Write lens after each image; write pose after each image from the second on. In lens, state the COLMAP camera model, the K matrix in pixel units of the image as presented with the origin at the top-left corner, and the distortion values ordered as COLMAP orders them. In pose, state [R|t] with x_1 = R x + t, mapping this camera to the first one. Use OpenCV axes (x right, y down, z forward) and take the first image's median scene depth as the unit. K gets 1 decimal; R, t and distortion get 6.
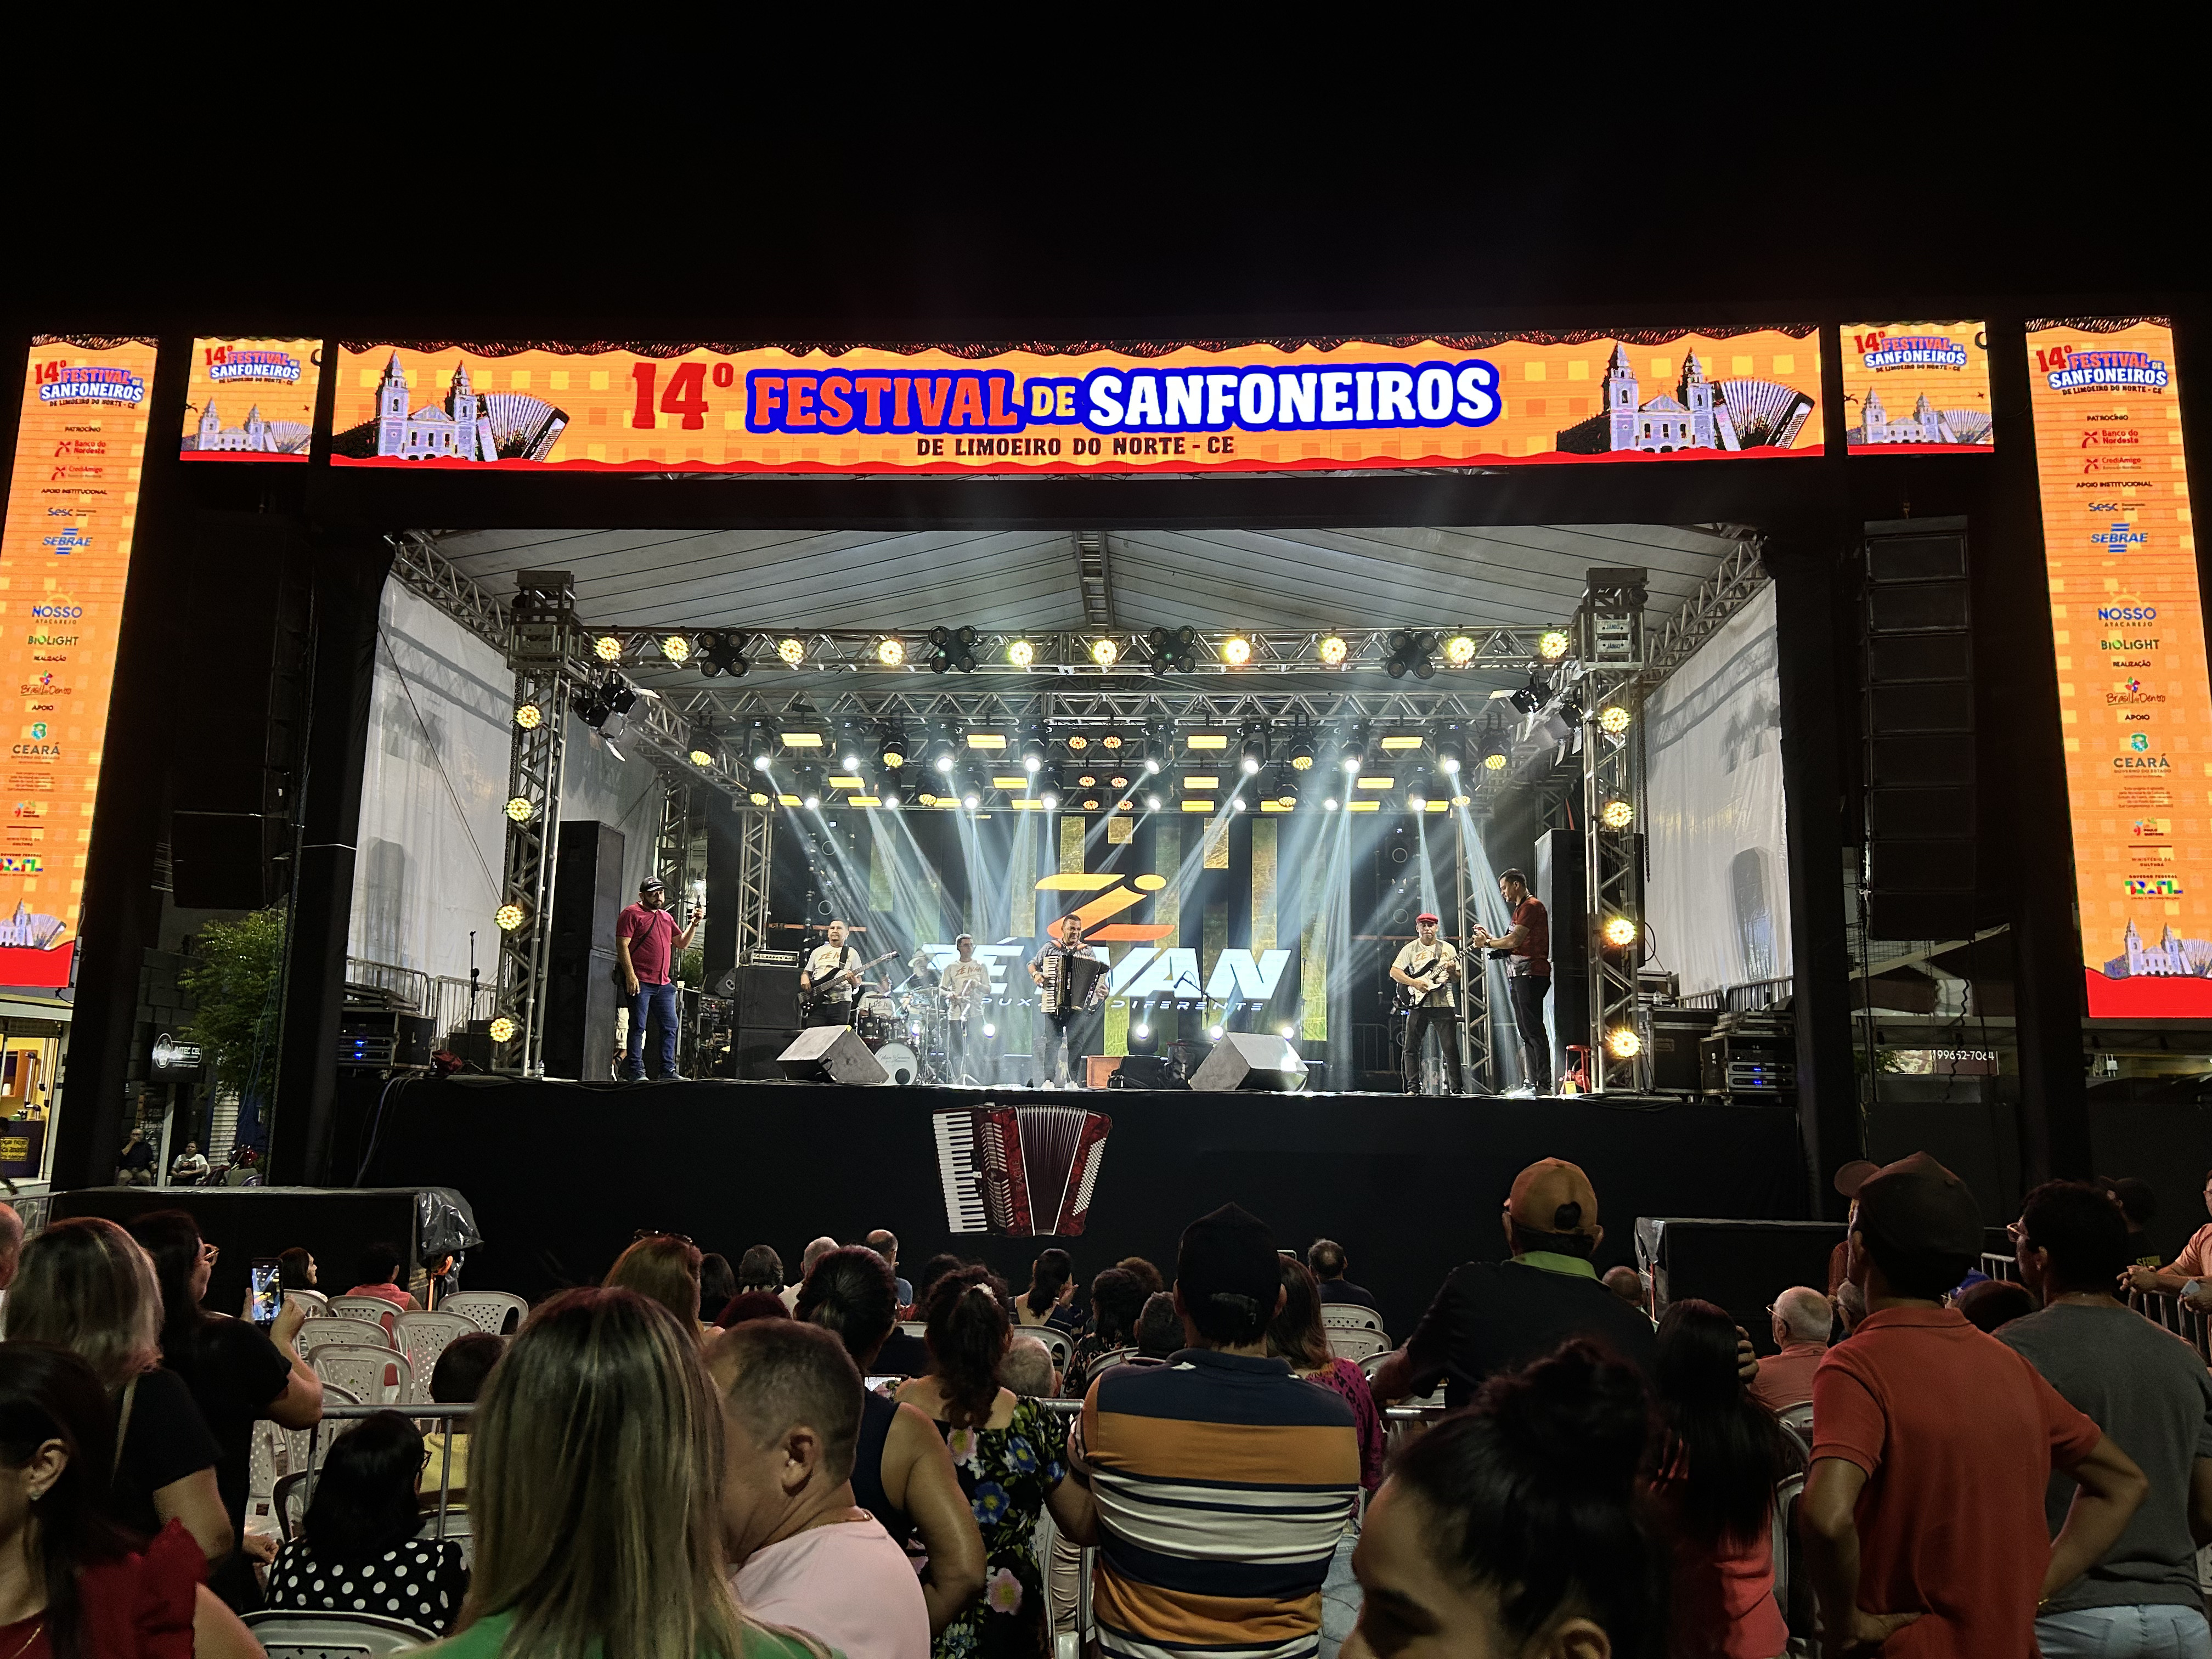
lens RADIAL K [[1656.0, 0, 1091.4], [0, 1656.0, 855.3], [0, 0, 1]] dist [0.047899, -0.052148]
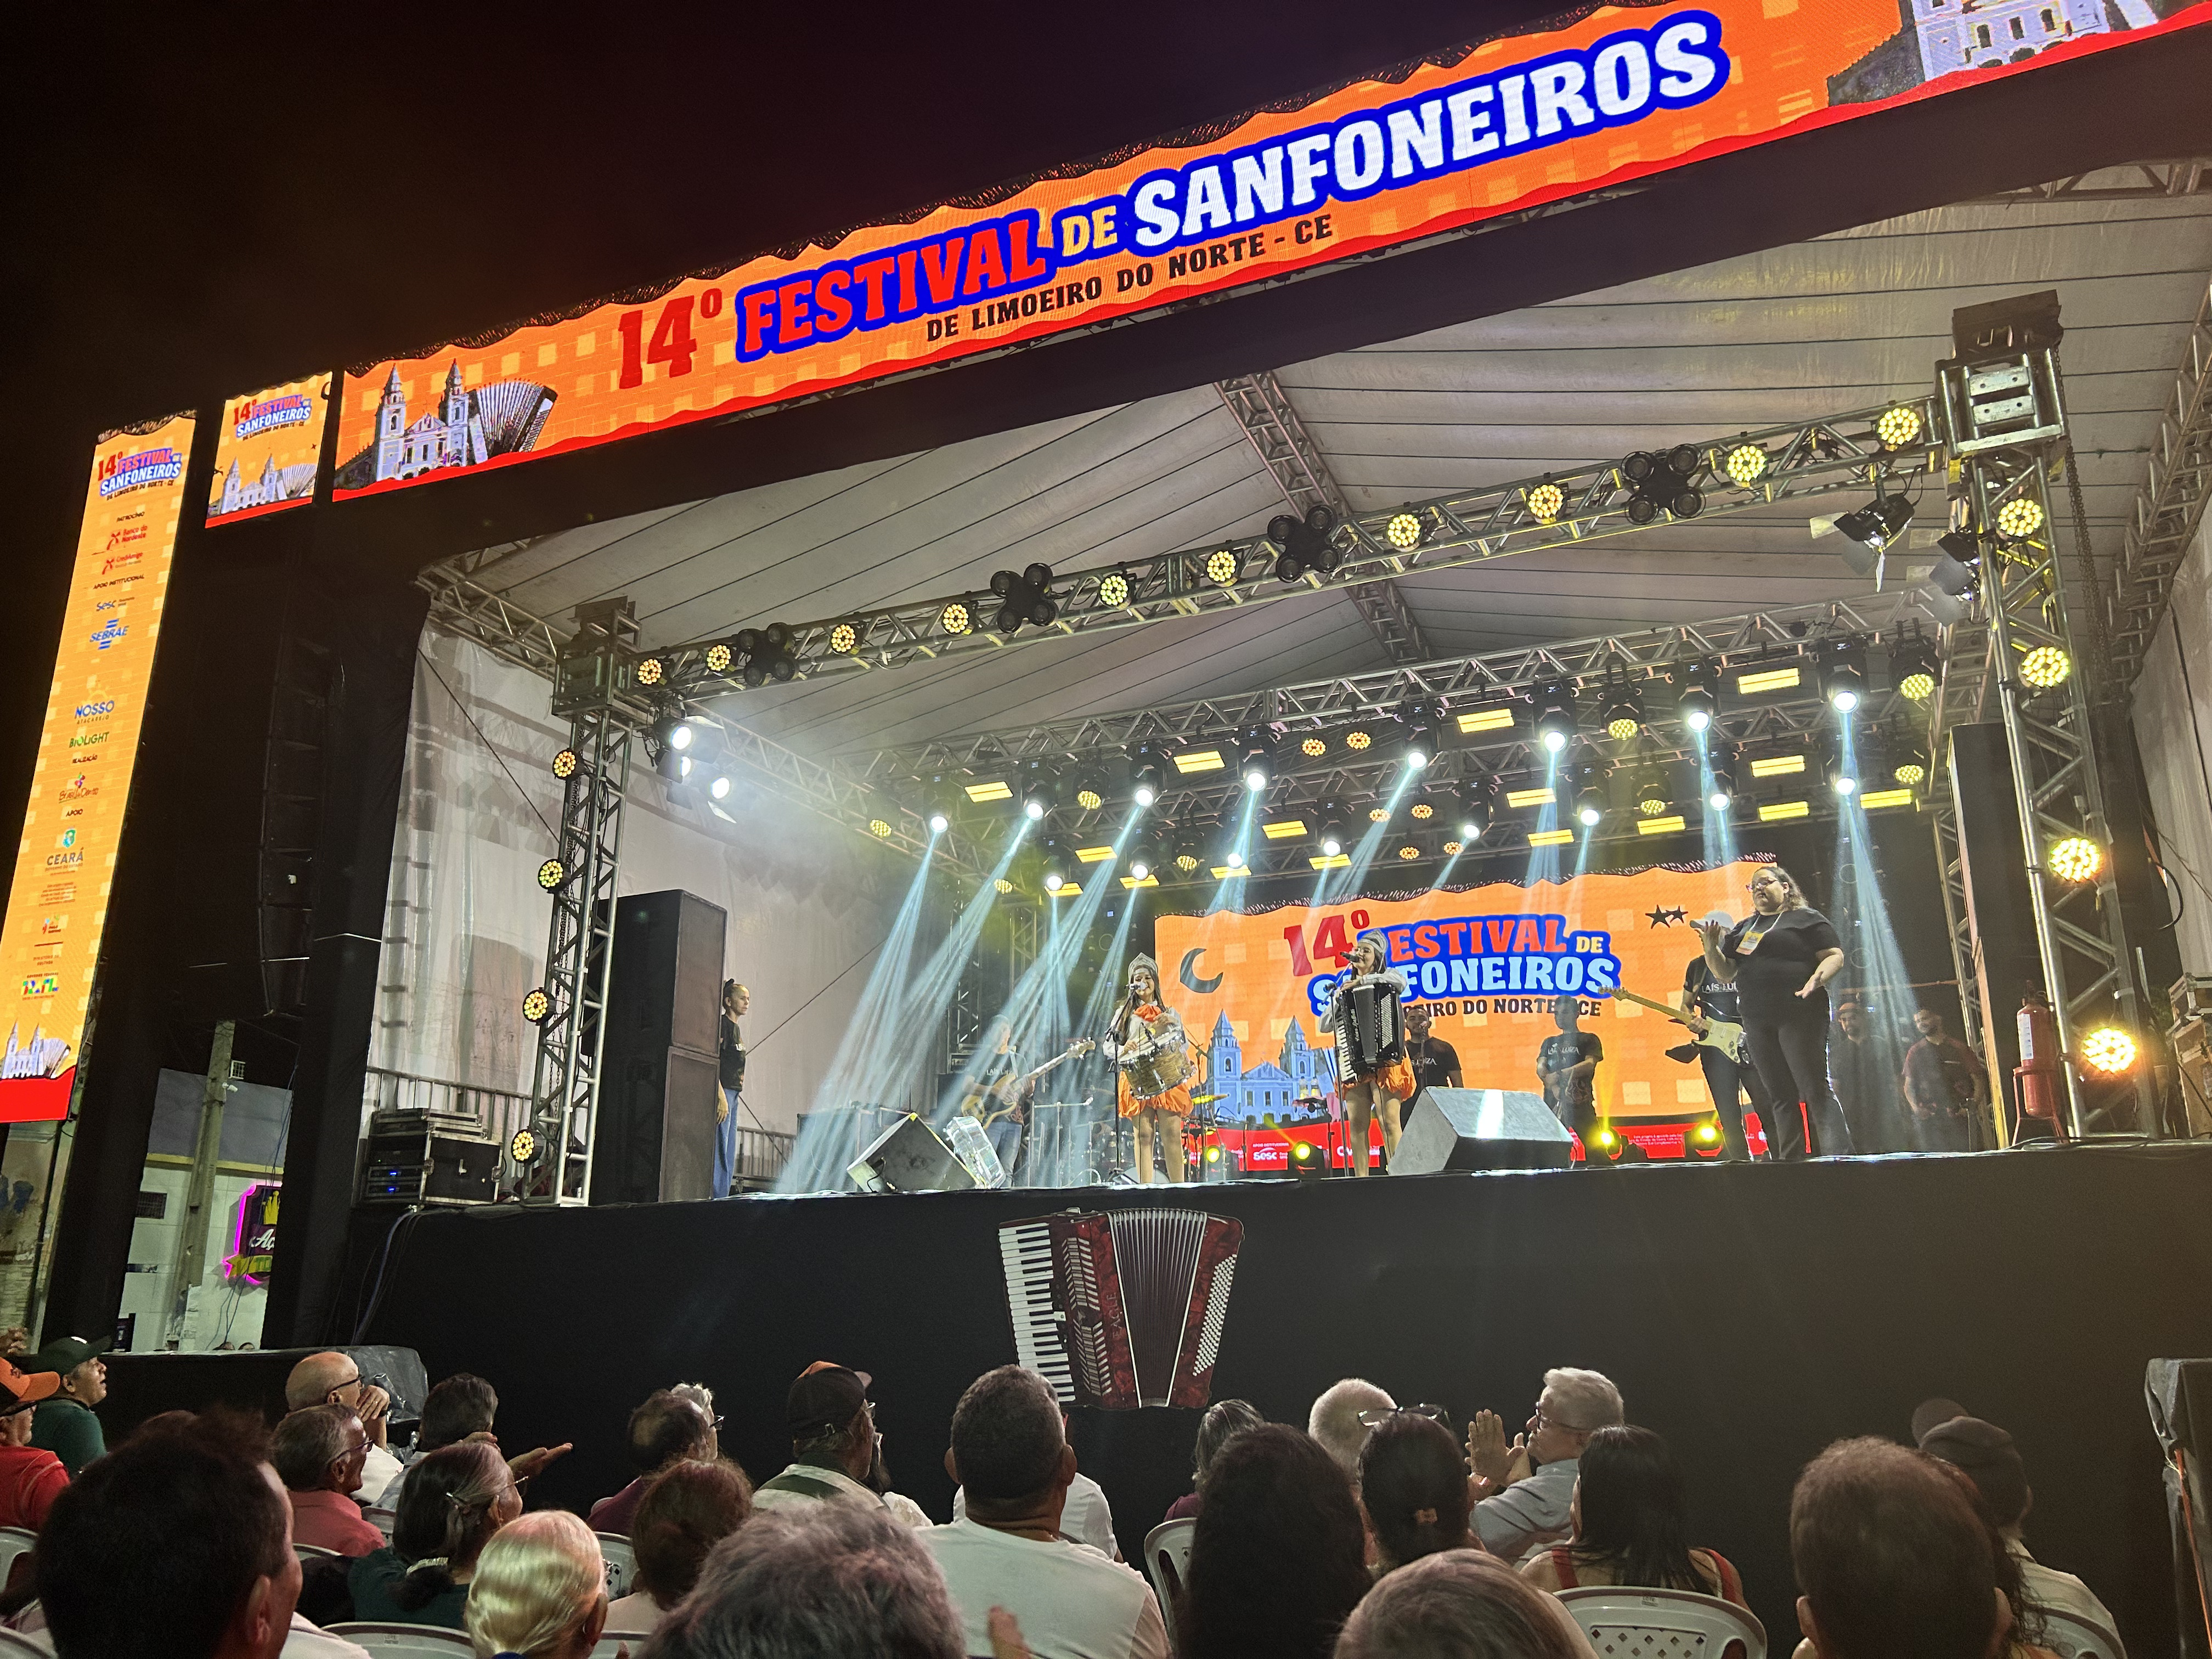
lens RADIAL K [[1656.0, 0, 1106.8], [0, 1656.0, 826.8], [0, 0, 1]] dist [0.047899, -0.052148]
pose [[0.939712, -0.119195, -0.320521, 0.189500], [0.077969, 0.987280, -0.138558, 0.089163], [0.332959, 0.105214, 0.937053, 0.341595]]
